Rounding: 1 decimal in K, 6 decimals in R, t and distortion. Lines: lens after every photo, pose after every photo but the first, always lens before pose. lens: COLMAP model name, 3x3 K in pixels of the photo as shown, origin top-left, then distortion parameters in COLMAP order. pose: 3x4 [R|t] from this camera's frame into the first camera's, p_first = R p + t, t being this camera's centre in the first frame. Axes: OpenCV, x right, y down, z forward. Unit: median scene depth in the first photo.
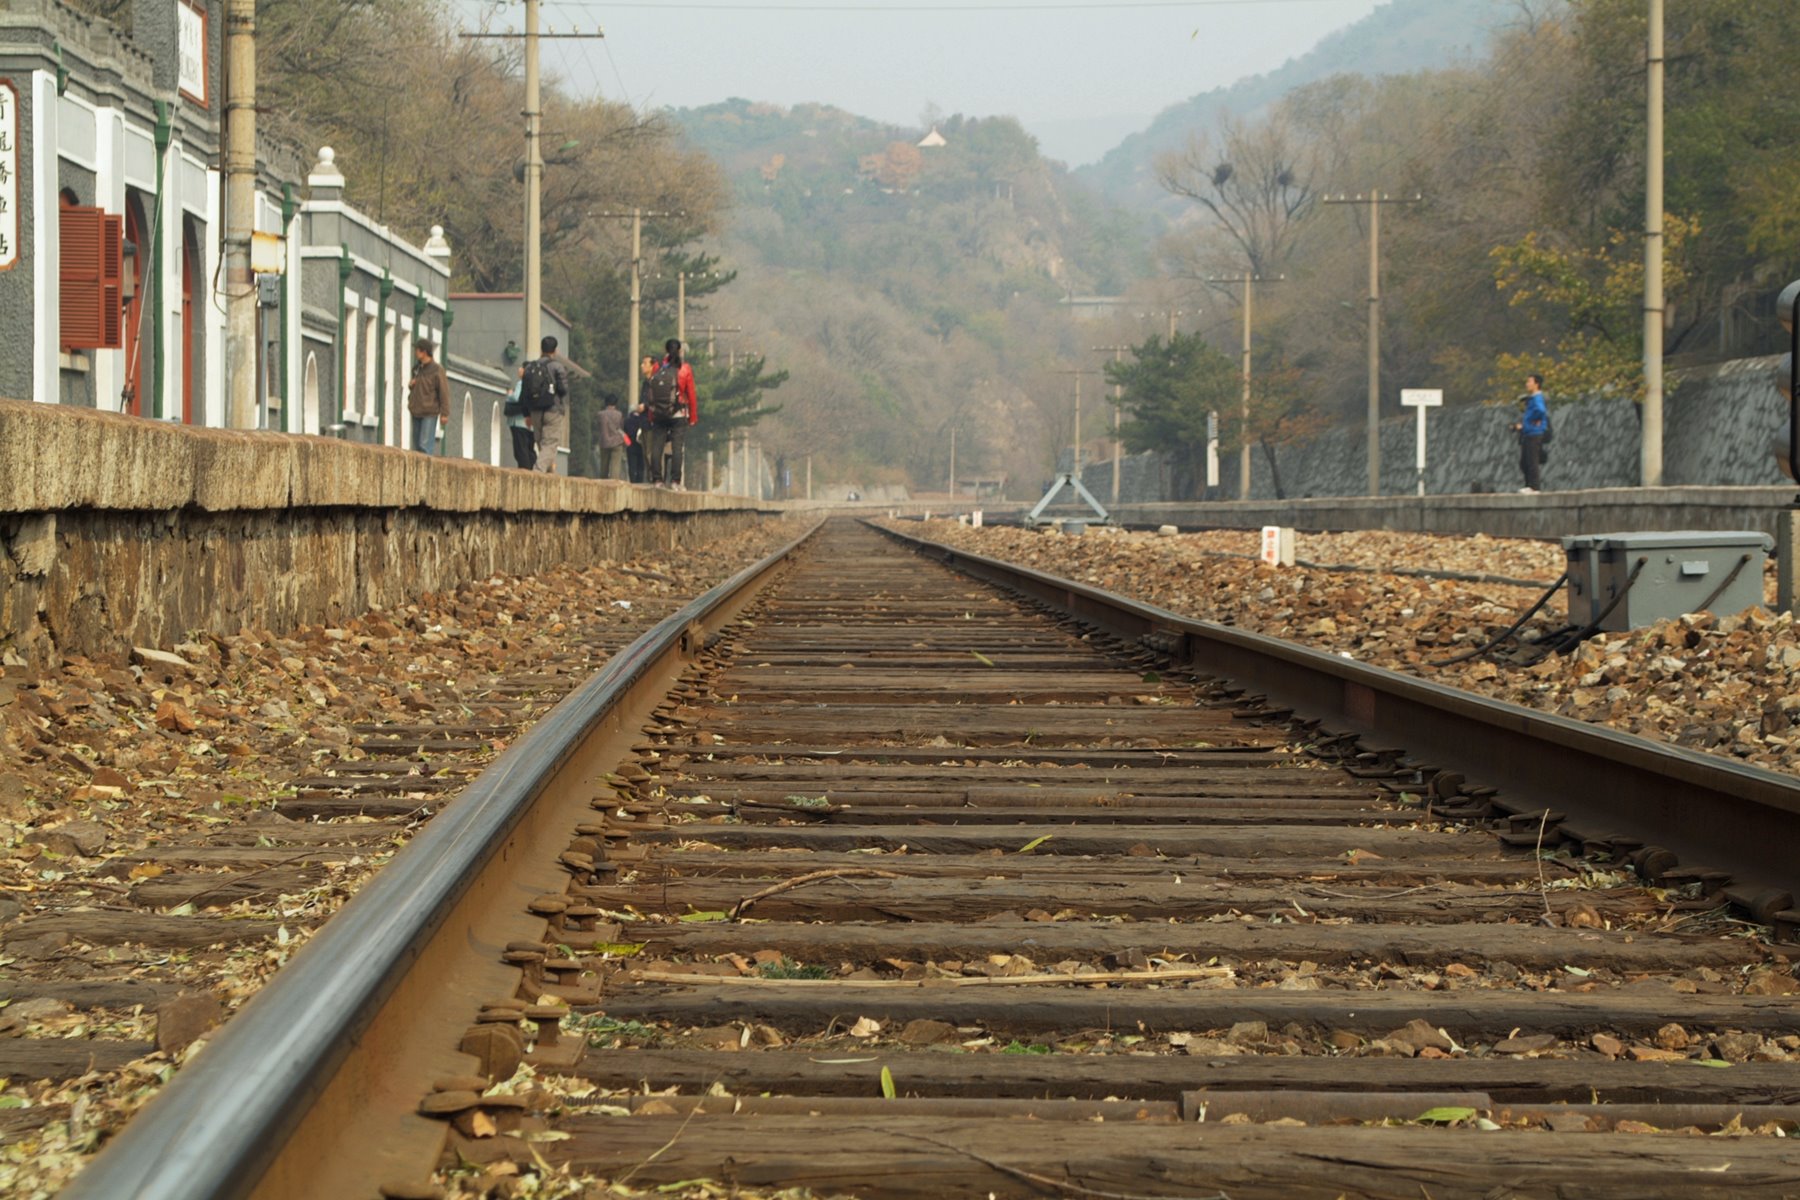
lens RADIAL K [[4269.5, 0, 899.6], [0, 4269.5, 598.6], [0, 0, 1]] dist [-0.039464, 0.000000]
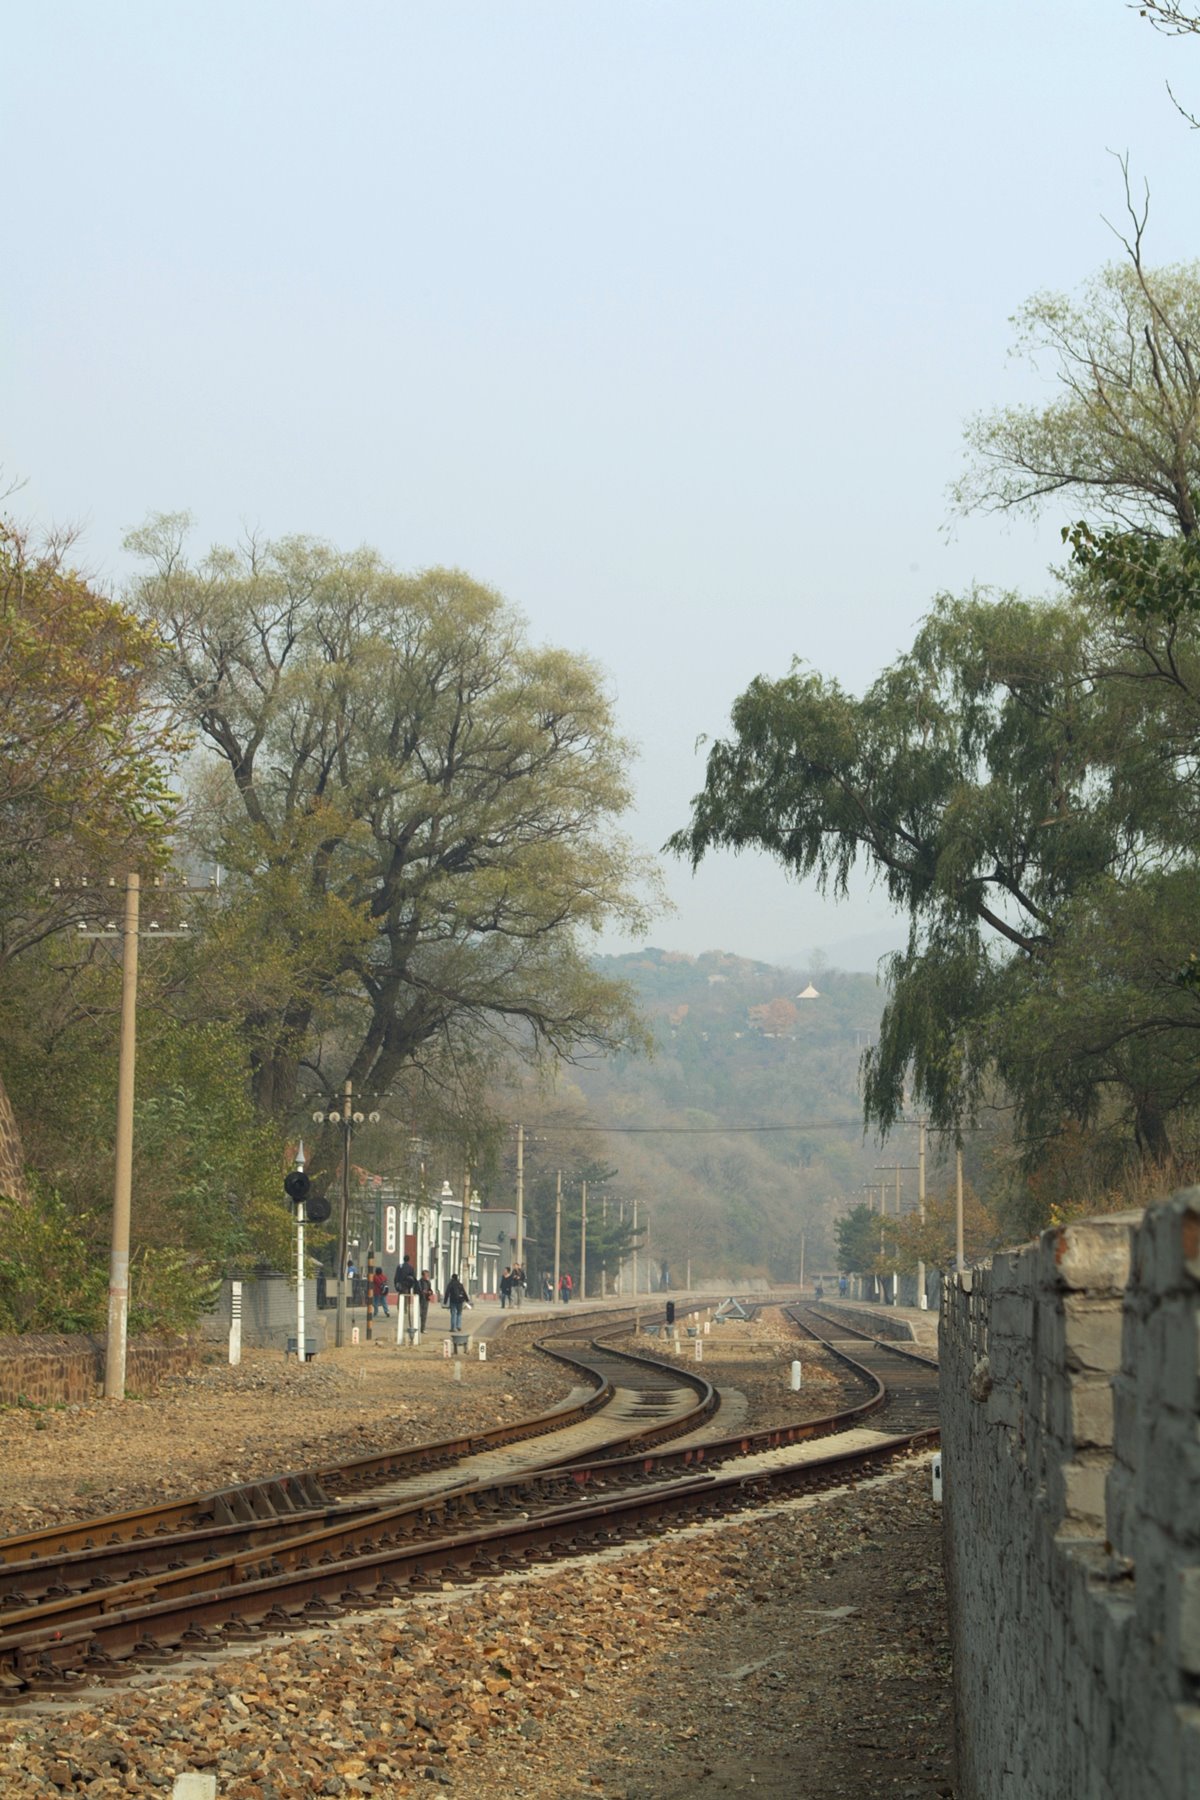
lens RADIAL K [[4269.5, 0, 599.7], [0, 4269.5, 900.4], [0, 0, 1]] dist [-0.039464, 0.000000]
pose [[0.998483, 0.001591, -0.055040, 0.019566], [-0.007680, 0.993835, -0.110603, 0.003234], [0.054524, 0.110858, 0.992339, -0.293087]]
